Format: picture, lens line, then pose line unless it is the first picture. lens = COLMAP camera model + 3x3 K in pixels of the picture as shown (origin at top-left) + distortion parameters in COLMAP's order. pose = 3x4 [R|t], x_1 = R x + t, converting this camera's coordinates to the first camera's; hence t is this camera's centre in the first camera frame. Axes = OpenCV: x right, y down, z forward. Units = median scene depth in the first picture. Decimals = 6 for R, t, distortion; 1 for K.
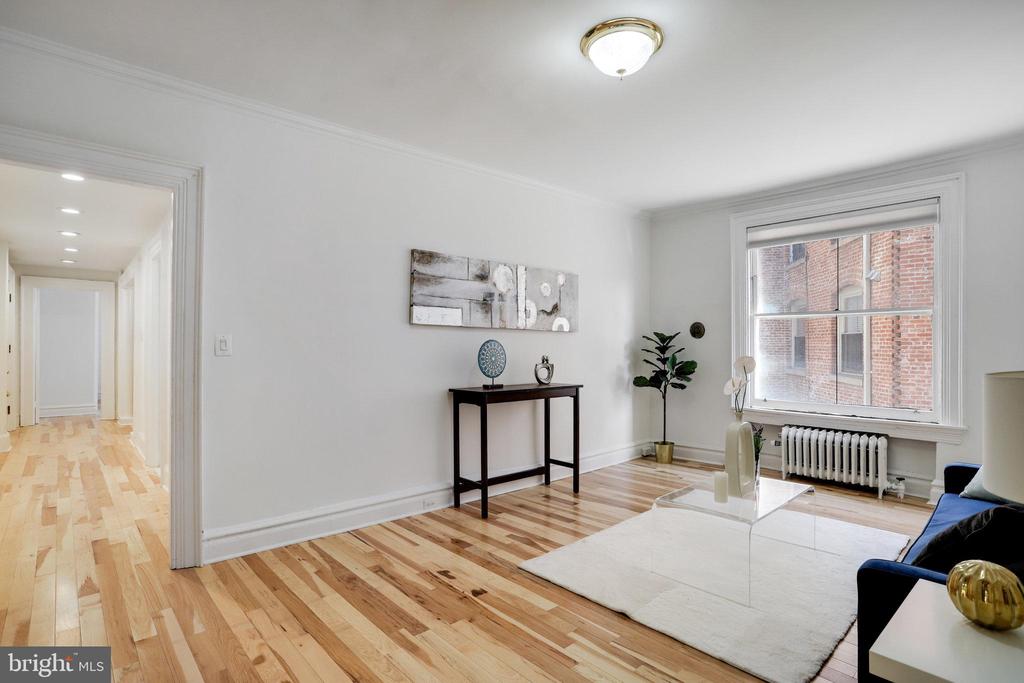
lens RADIAL K [[512.1, 0, 519.7], [0, 512.1, 340.5], [0, 0, 1]] dist [-0.055500, 0.031775]
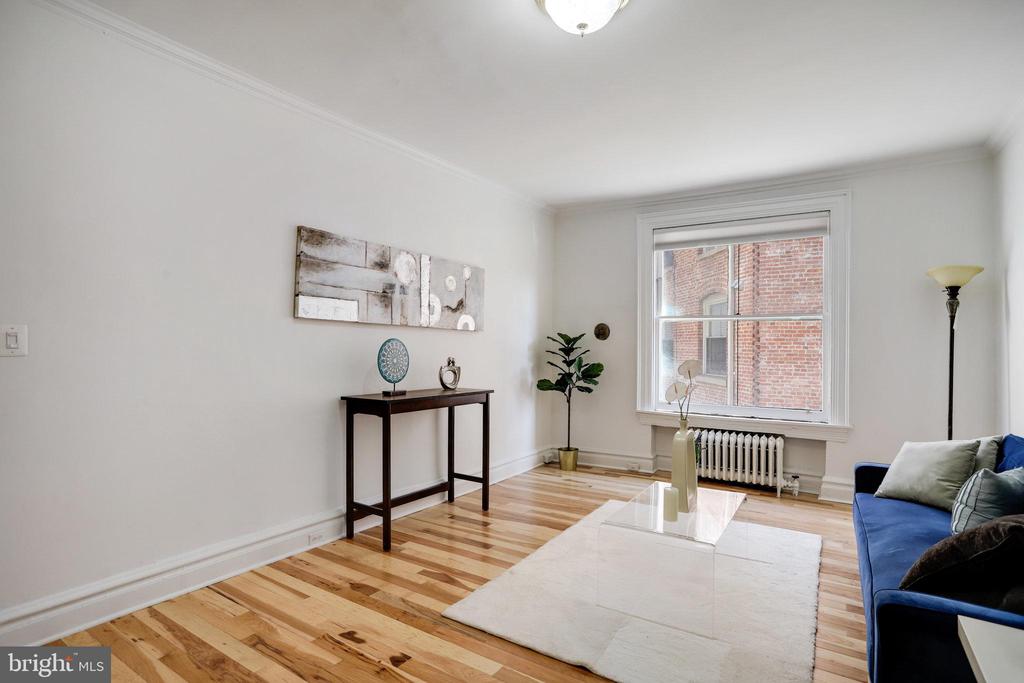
lens RADIAL K [[512.1, 0, 518.5], [0, 512.1, 337.5], [0, 0, 1]] dist [-0.055500, 0.031775]
pose [[0.969029, 0.013747, 0.246564, -0.062681], [-0.011913, 0.999889, -0.008929, 0.001895], [-0.246660, 0.005715, 0.969085, 0.121662]]
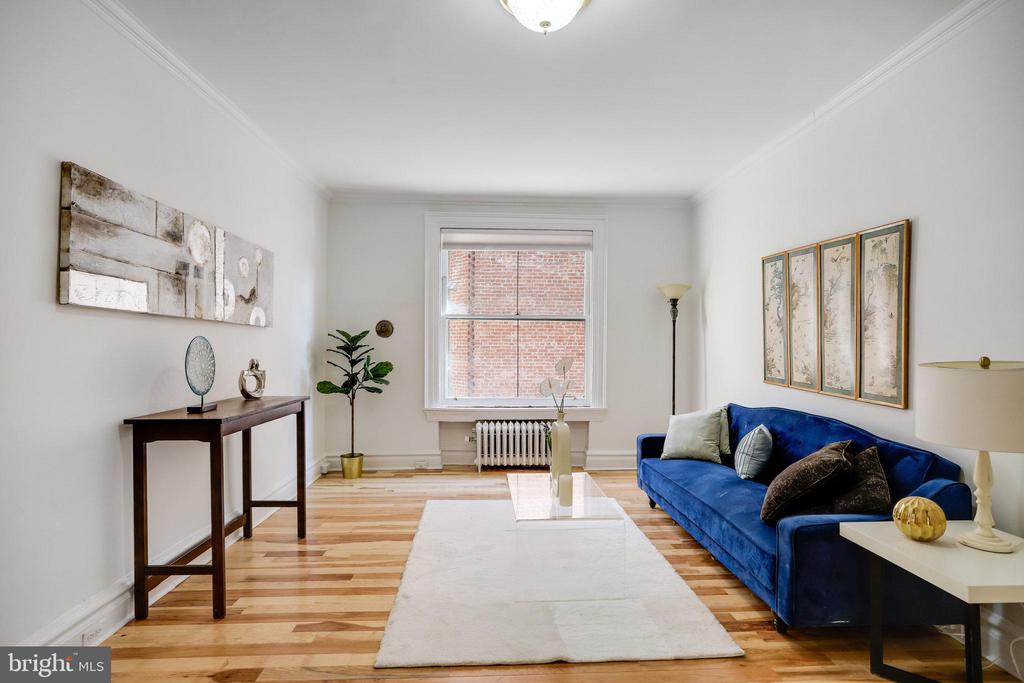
lens RADIAL K [[512.1, 0, 515.6], [0, 512.1, 339.1], [0, 0, 1]] dist [-0.055500, 0.031775]
pose [[0.644439, 0.010904, 0.764578, -0.282946], [-0.010459, 0.999930, -0.005445, 0.001534], [-0.764584, -0.004488, 0.644509, 0.289088]]
